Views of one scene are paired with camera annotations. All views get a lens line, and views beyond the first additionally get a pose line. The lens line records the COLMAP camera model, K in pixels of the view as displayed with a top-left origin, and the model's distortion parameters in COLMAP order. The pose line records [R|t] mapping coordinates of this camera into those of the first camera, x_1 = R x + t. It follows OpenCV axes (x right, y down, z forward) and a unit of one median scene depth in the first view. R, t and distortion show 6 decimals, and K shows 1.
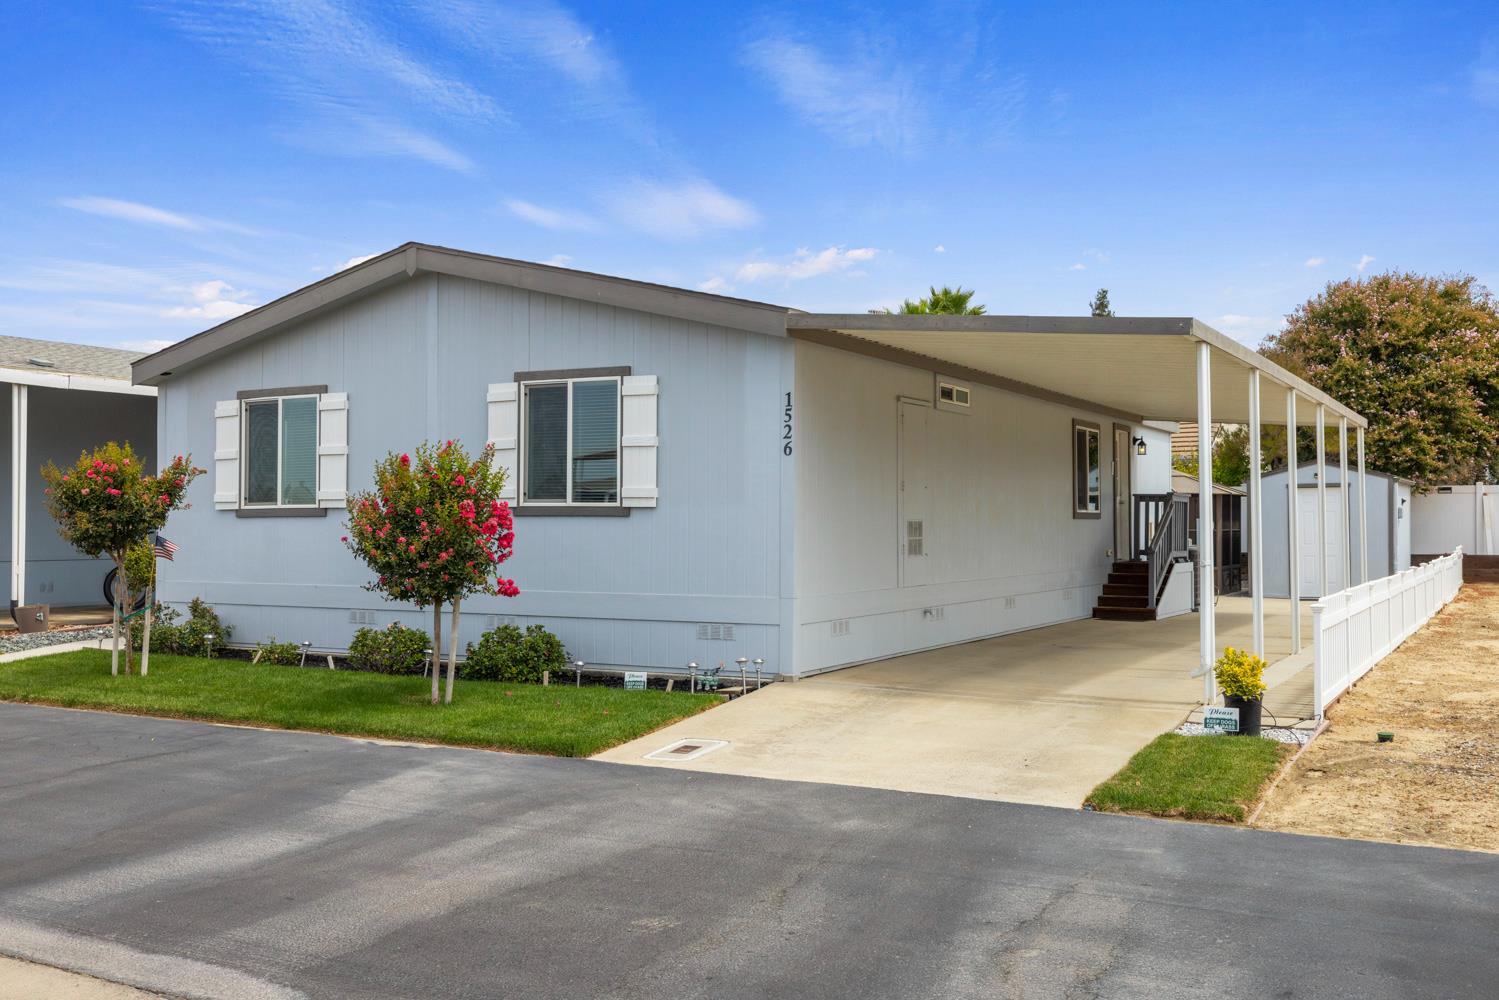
lens RADIAL K [[1416.2, 0, 739.8], [0, 1416.2, 496.9], [0, 0, 1]] dist [0.015614, 0.000000]
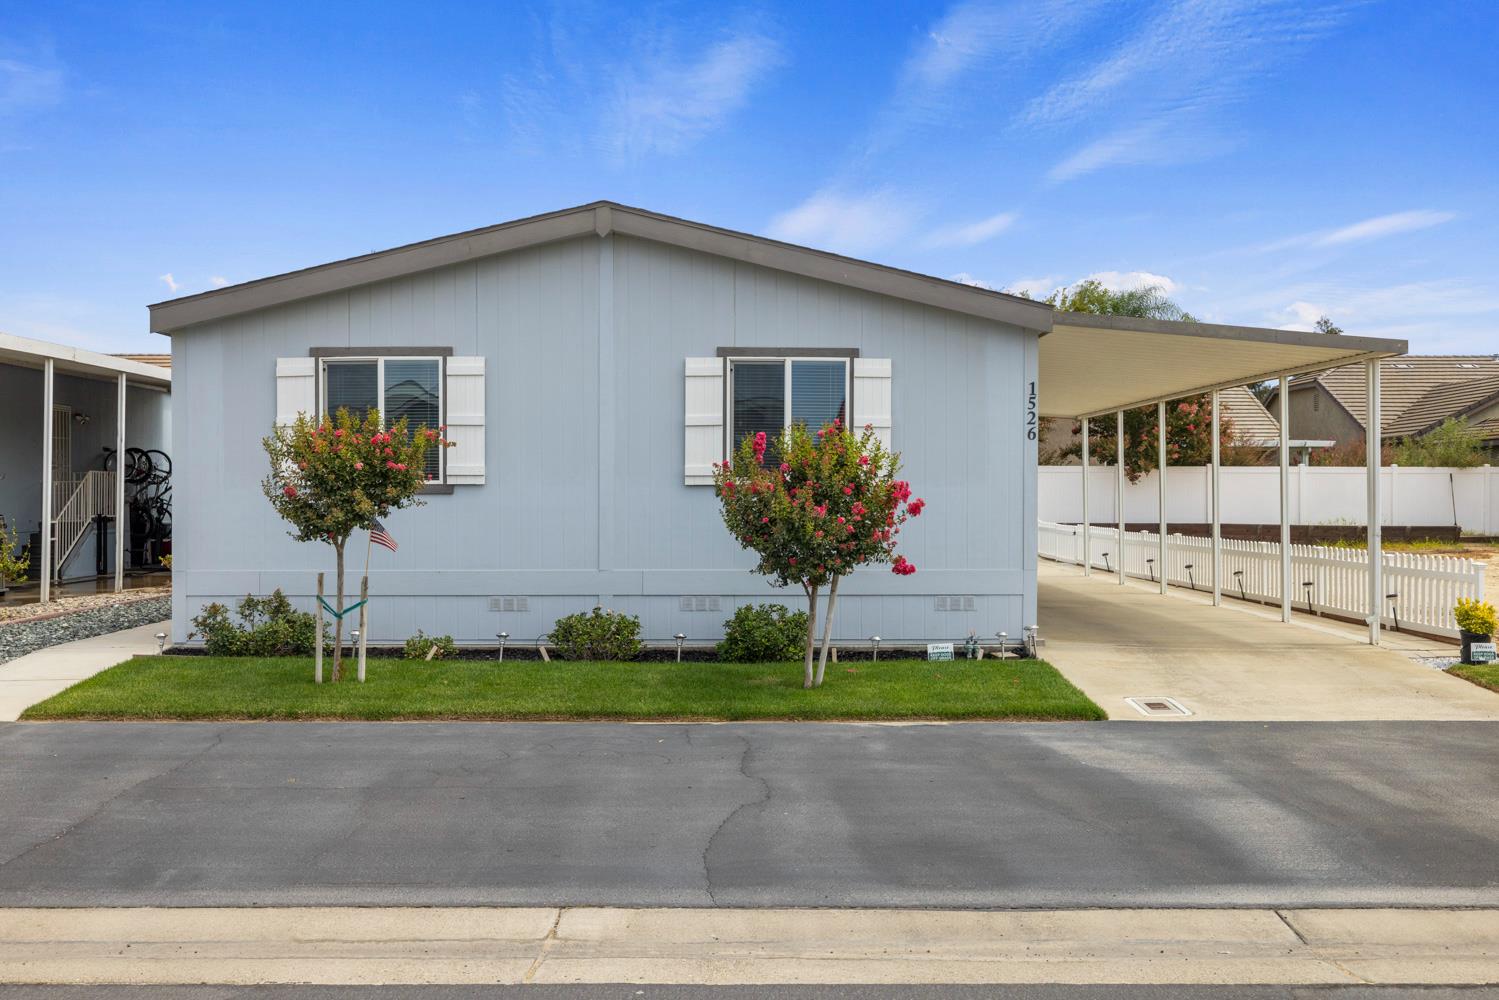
lens RADIAL K [[1416.2, 0, 754.3], [0, 1416.2, 495.4], [0, 0, 1]] dist [0.015614, 0.000000]
pose [[0.865050, -0.000424, 0.501686, -0.593009], [-0.008406, 0.999847, 0.015340, -0.001076], [-0.501616, -0.017487, 0.864914, 0.135701]]
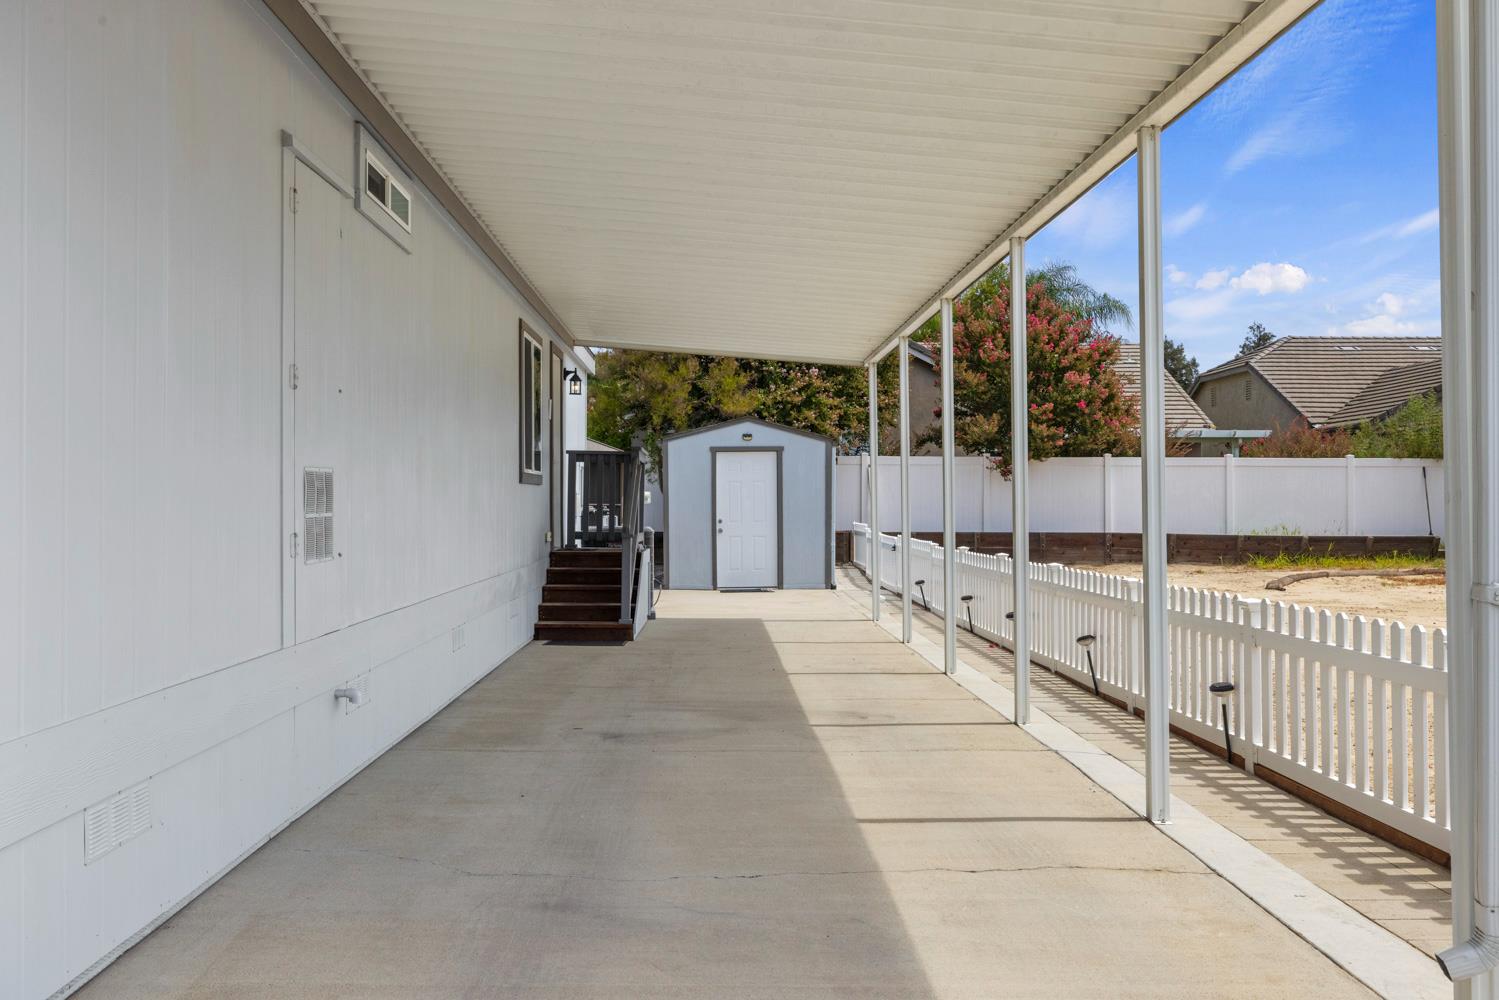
lens RADIAL K [[1319.8, 0, 746.5], [0, 1319.8, 493.5], [0, 0, 1]] dist [0.013947, -0.013412]
pose [[0.858166, 0.005653, 0.513341, 0.037402], [-0.011708, 0.999895, 0.008563, 0.018819], [-0.513239, -0.013358, 0.858142, 0.630622]]
